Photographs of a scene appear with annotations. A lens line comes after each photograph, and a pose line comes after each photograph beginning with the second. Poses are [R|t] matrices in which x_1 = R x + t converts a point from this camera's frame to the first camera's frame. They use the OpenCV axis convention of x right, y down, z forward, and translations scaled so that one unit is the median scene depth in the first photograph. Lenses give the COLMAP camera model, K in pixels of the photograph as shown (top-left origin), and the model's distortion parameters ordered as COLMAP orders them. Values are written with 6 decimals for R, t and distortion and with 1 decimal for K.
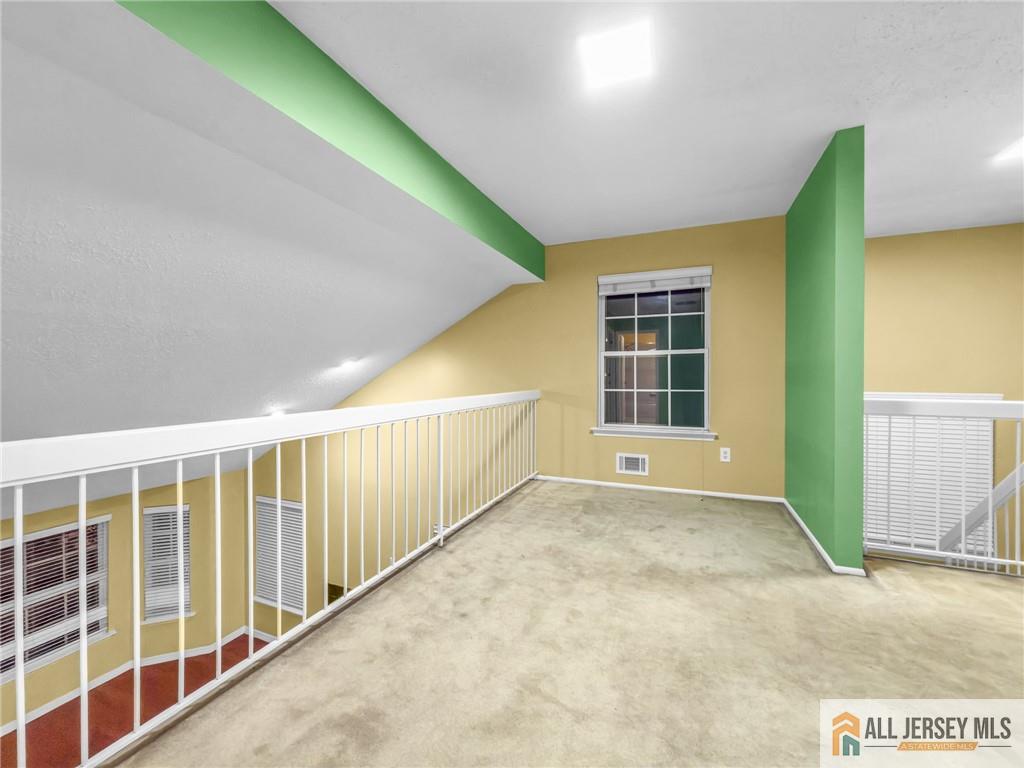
lens RADIAL K [[412.8, 0, 509.5], [0, 412.8, 377.6], [0, 0, 1]] dist [0.001081, 0.000113]
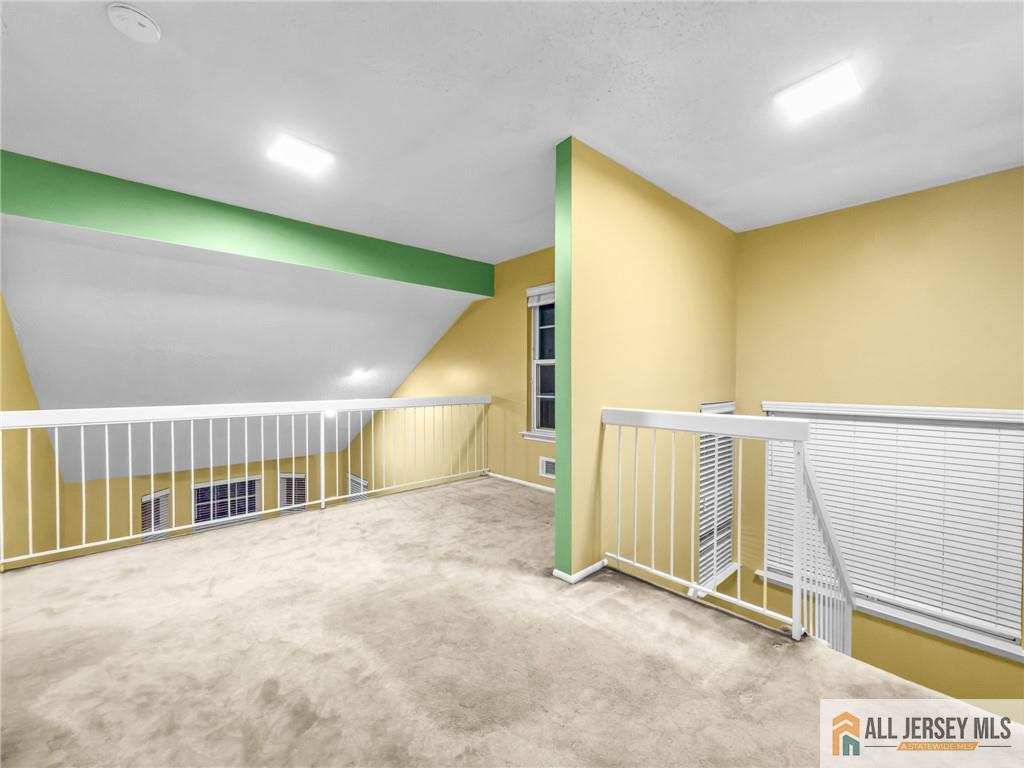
lens RADIAL K [[418.7, 0, 503.1], [0, 418.7, 382.5], [0, 0, 1]] dist [0.001173, 0.000188]
pose [[0.909133, 0.006222, -0.416458, 0.635996], [-0.005623, 0.999981, 0.002666, -0.007496], [0.416467, -0.000082, 0.909151, -0.003157]]
